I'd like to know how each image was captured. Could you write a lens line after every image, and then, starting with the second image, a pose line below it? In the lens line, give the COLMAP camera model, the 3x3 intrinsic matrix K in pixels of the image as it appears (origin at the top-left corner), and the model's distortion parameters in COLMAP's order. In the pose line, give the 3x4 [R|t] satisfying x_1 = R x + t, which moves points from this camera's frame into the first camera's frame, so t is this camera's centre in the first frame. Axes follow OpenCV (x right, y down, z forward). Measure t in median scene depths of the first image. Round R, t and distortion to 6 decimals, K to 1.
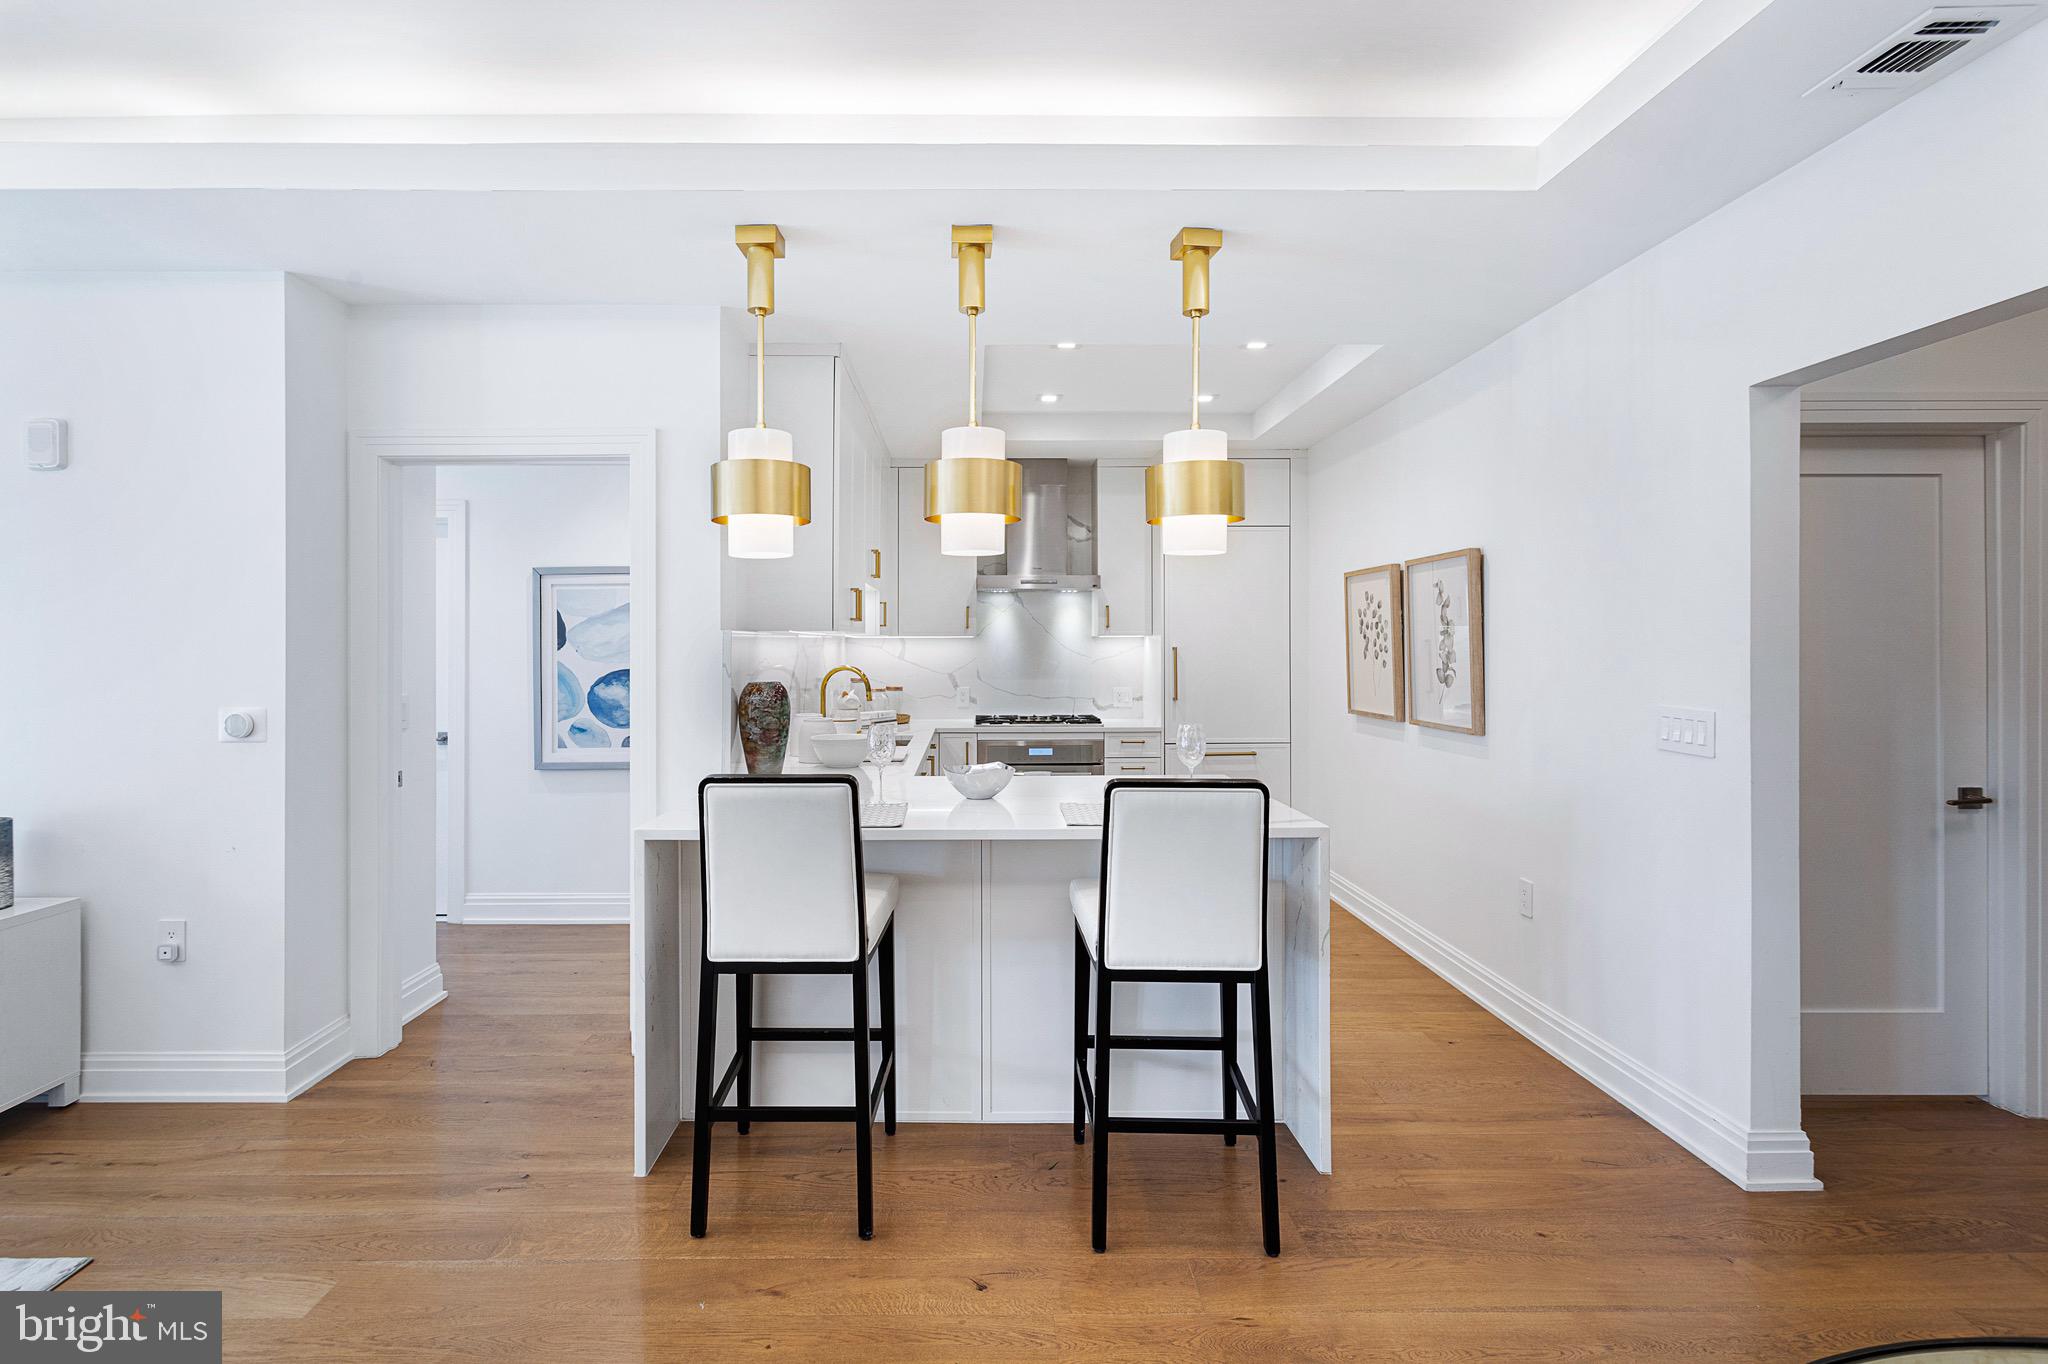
lens RADIAL K [[990.6, 0, 984.5], [0, 990.6, 648.7], [0, 0, 1]] dist [-0.007551, 0.002320]
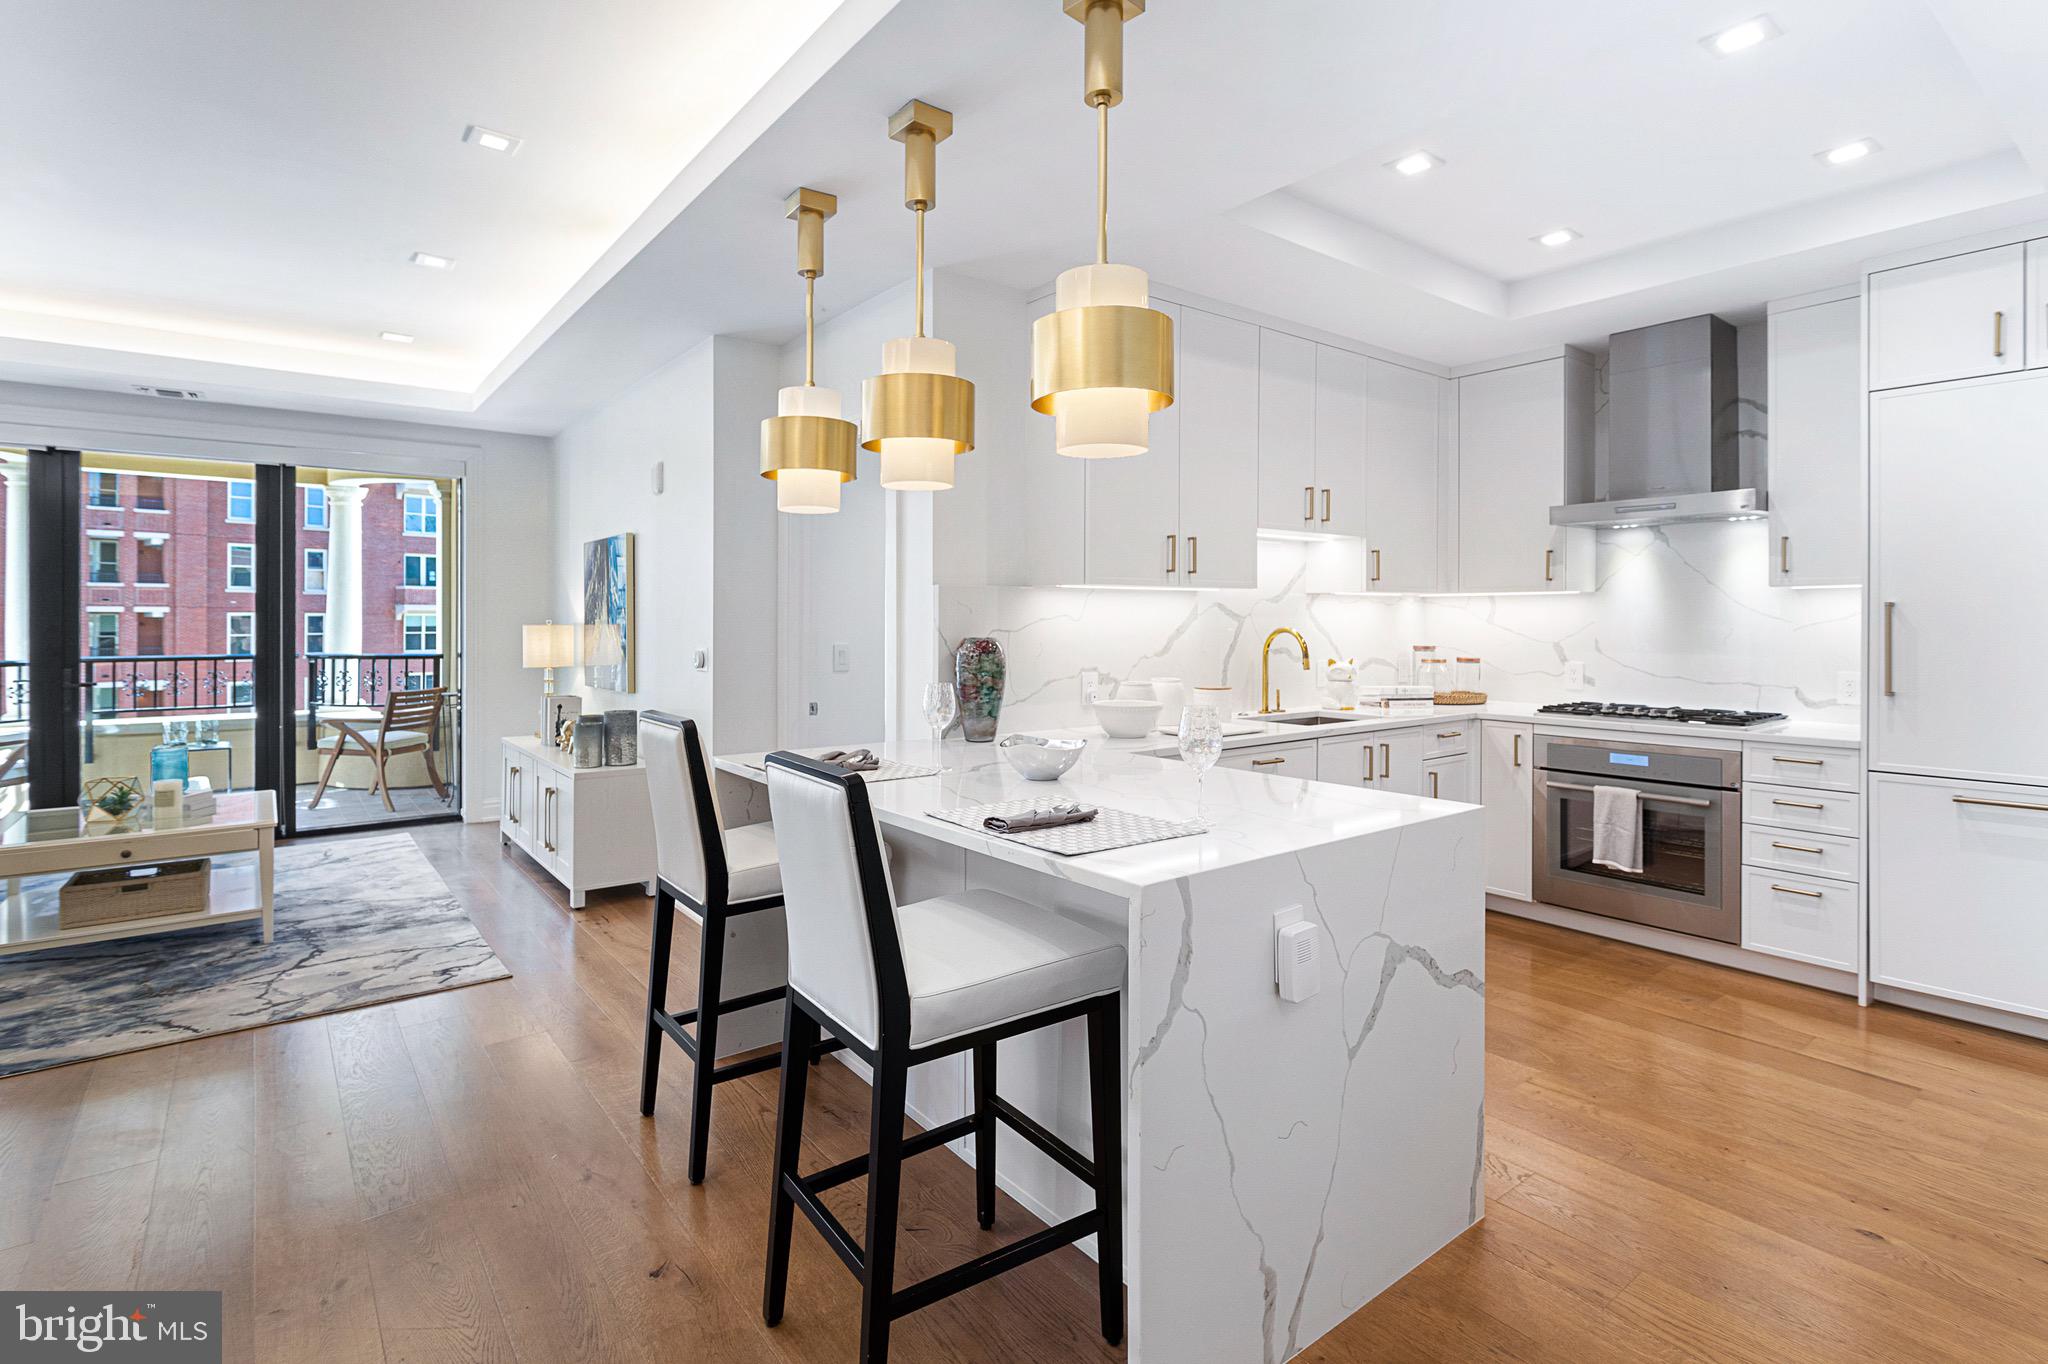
lens RADIAL K [[990.6, 0, 1048.3], [0, 990.6, 623.3], [0, 0, 1]] dist [-0.007551, 0.002320]
pose [[0.599595, 0.004725, -0.800289, 0.704995], [-0.002480, 0.999989, 0.004046, 0.017083], [0.800299, -0.000441, 0.599600, 0.536662]]
